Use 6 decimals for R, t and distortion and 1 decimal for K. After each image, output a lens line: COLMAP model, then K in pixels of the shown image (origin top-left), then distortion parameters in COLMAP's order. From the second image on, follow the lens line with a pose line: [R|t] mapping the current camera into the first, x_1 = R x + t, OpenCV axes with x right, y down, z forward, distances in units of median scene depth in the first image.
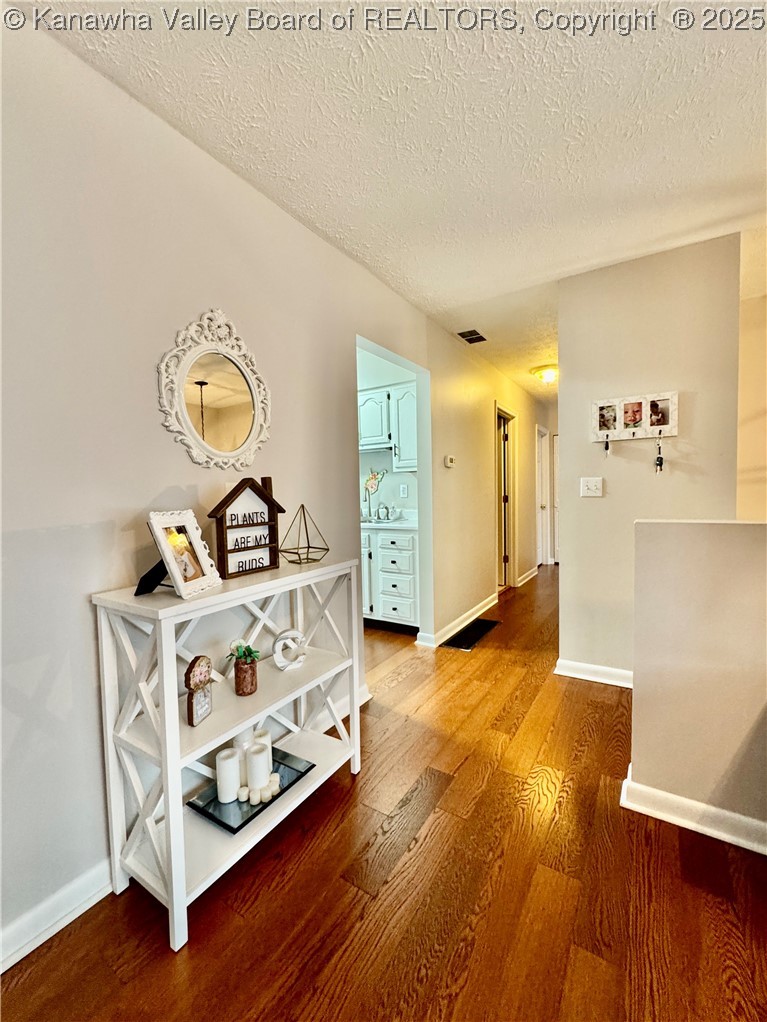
lens RADIAL K [[412.7, 0, 385.1], [0, 412.7, 510.2], [0, 0, 1]] dist [-0.003487, 0.000287]
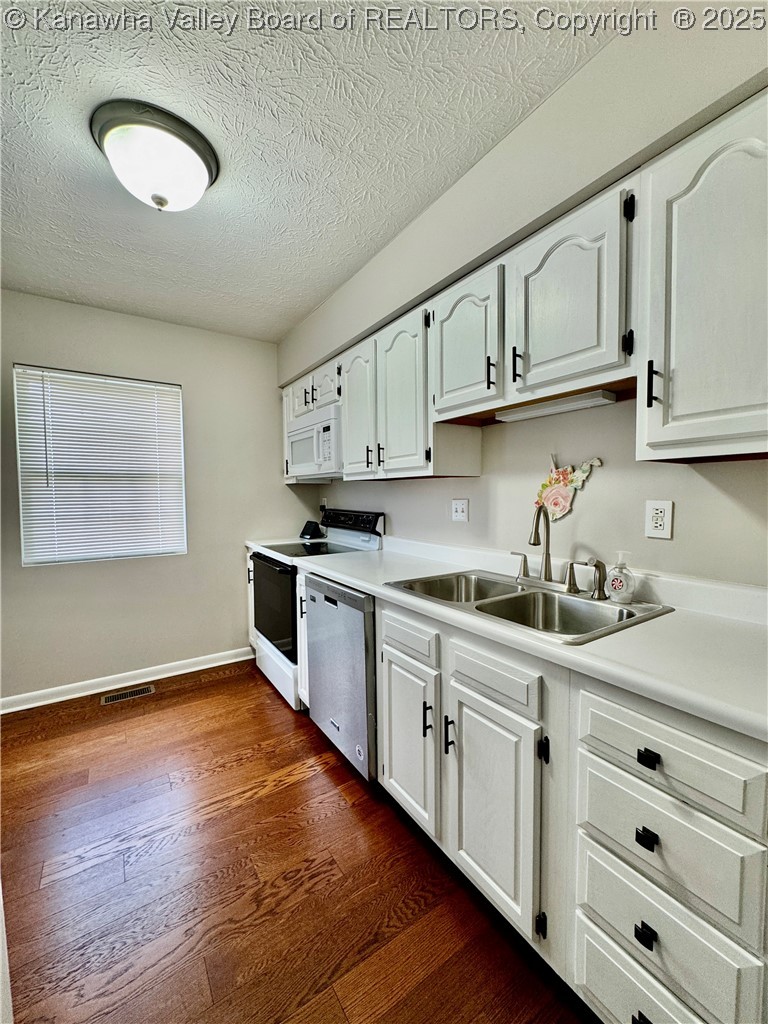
lens RADIAL K [[413.5, 0, 378.9], [0, 413.5, 511.9], [0, 0, 1]] dist [-0.003487, 0.000287]
pose [[0.910825, 0.031241, -0.411610, -0.024183], [-0.029283, 0.999510, 0.011064, -0.049145], [0.411754, 0.001976, 0.911293, 0.595761]]
